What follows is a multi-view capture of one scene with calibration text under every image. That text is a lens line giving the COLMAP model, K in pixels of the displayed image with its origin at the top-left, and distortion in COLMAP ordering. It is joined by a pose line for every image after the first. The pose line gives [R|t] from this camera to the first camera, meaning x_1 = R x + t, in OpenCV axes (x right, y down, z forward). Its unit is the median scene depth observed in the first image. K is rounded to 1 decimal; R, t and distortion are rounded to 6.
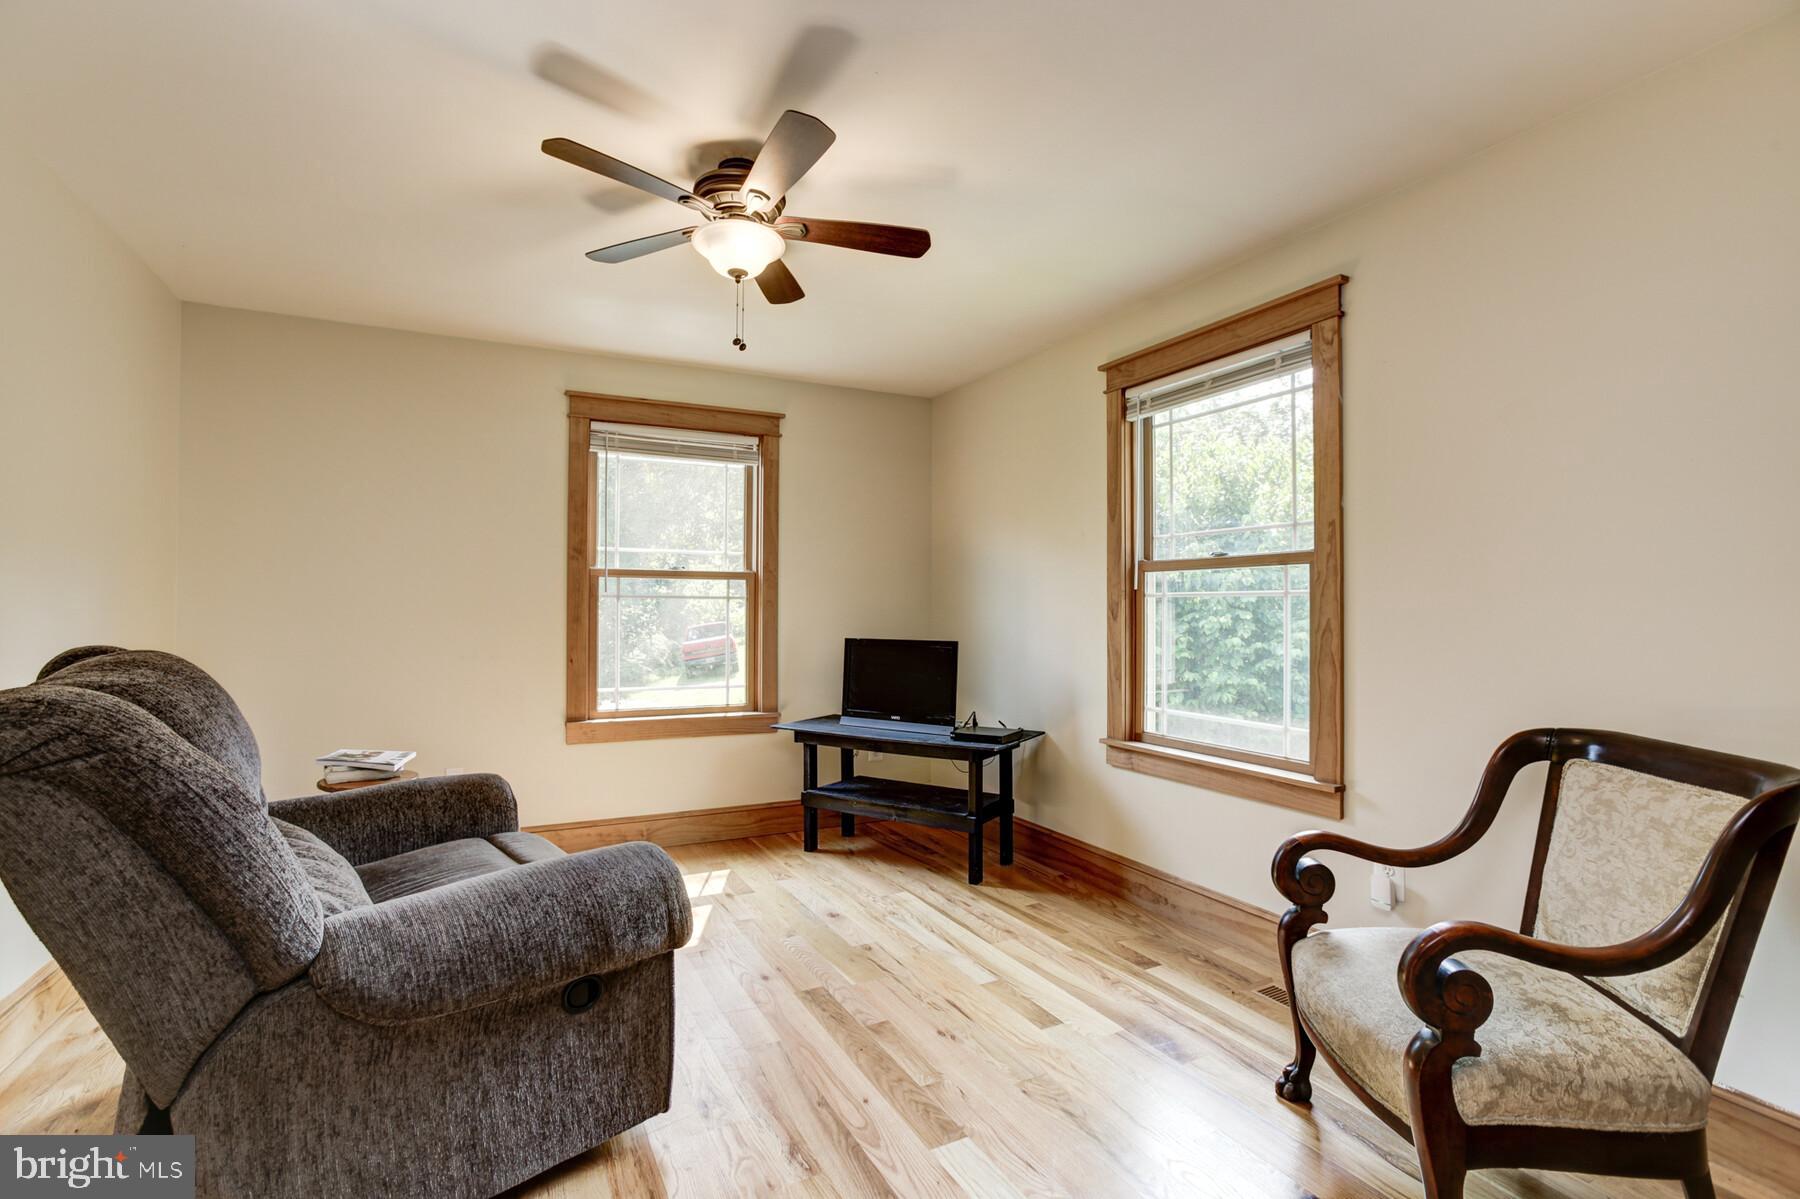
lens RADIAL K [[795.0, 0, 900.0], [0, 795.0, 599.5], [0, 0, 1]] dist [-0.017719, 0.000392]
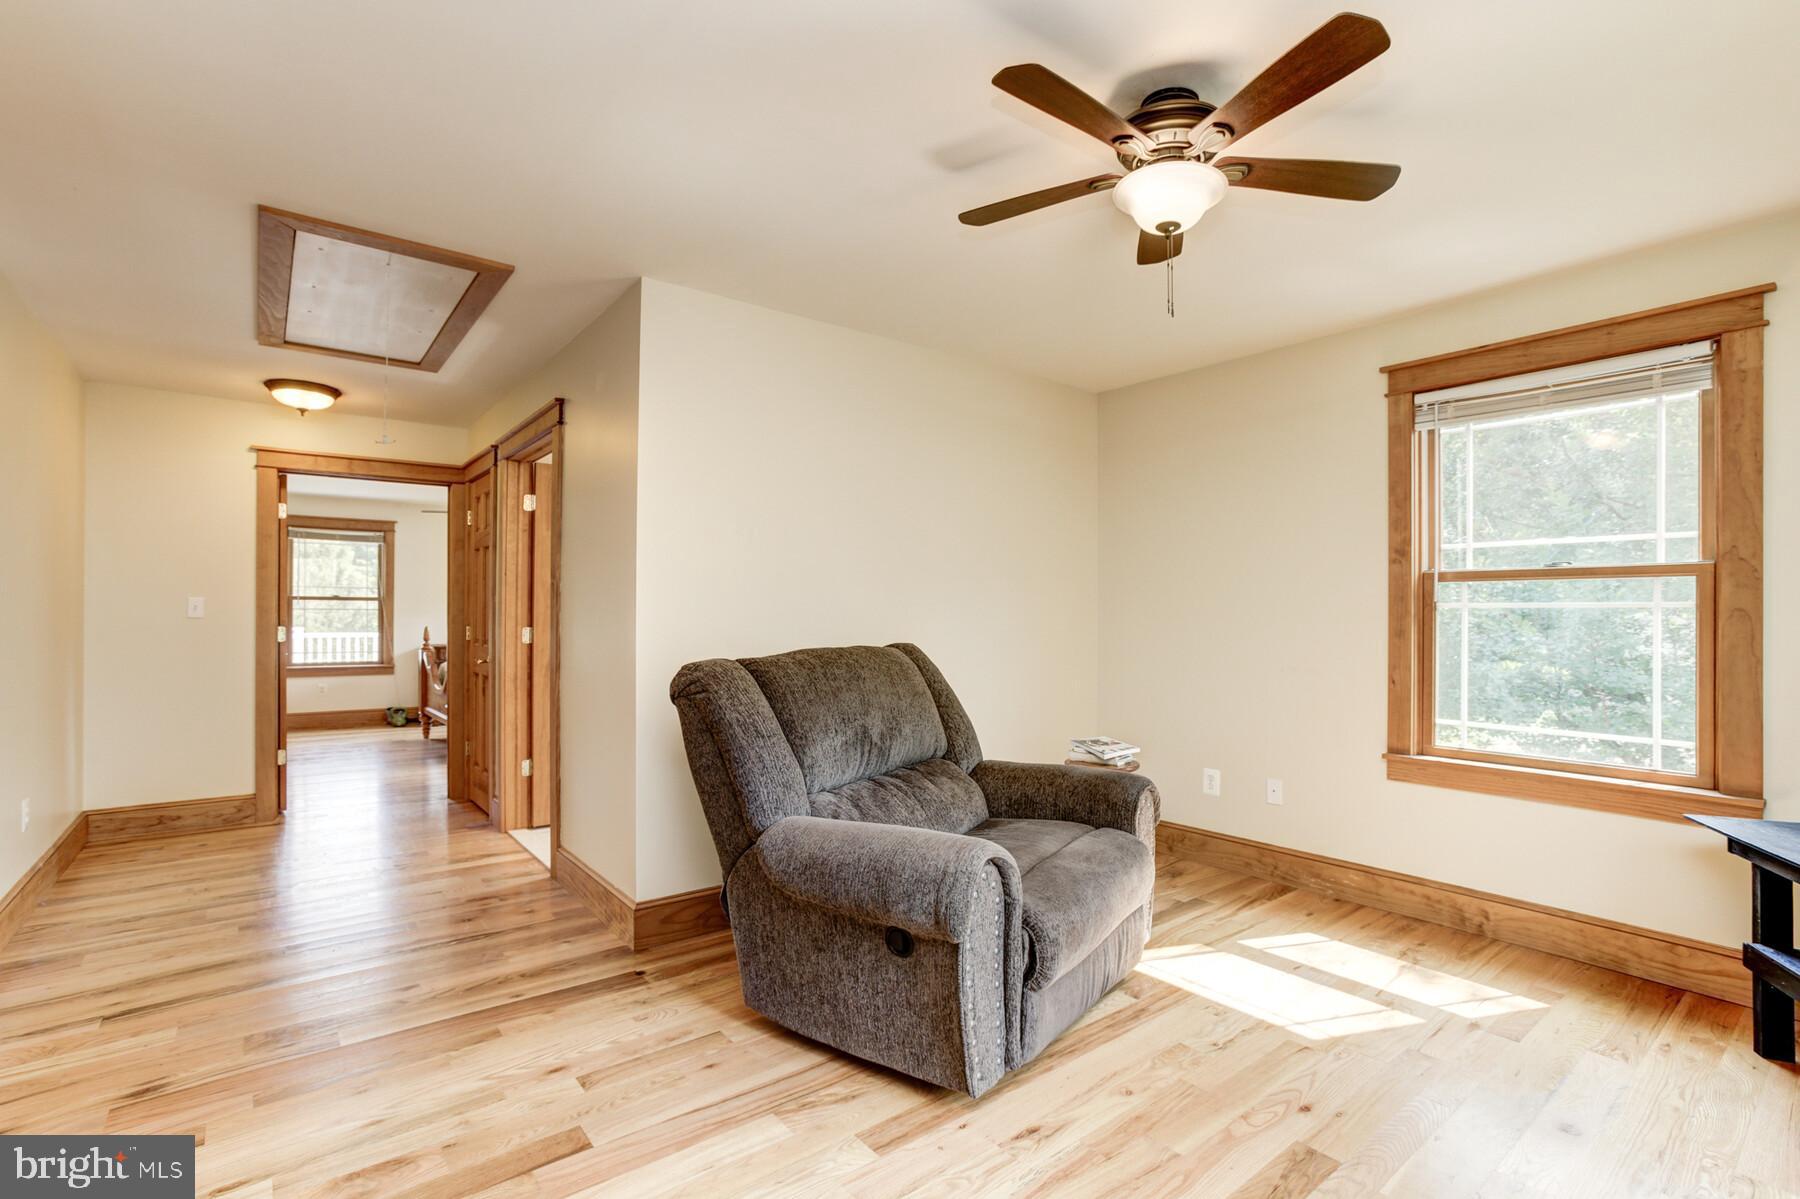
lens RADIAL K [[833.2, 0, 909.1], [0, 833.2, 609.2], [0, 0, 1]] dist [-0.075199, 0.030976]
pose [[0.194148, -0.010303, -0.980918, 0.340610], [0.006620, 0.999936, -0.009192, 0.003527], [0.980950, -0.004709, 0.194203, 0.318728]]
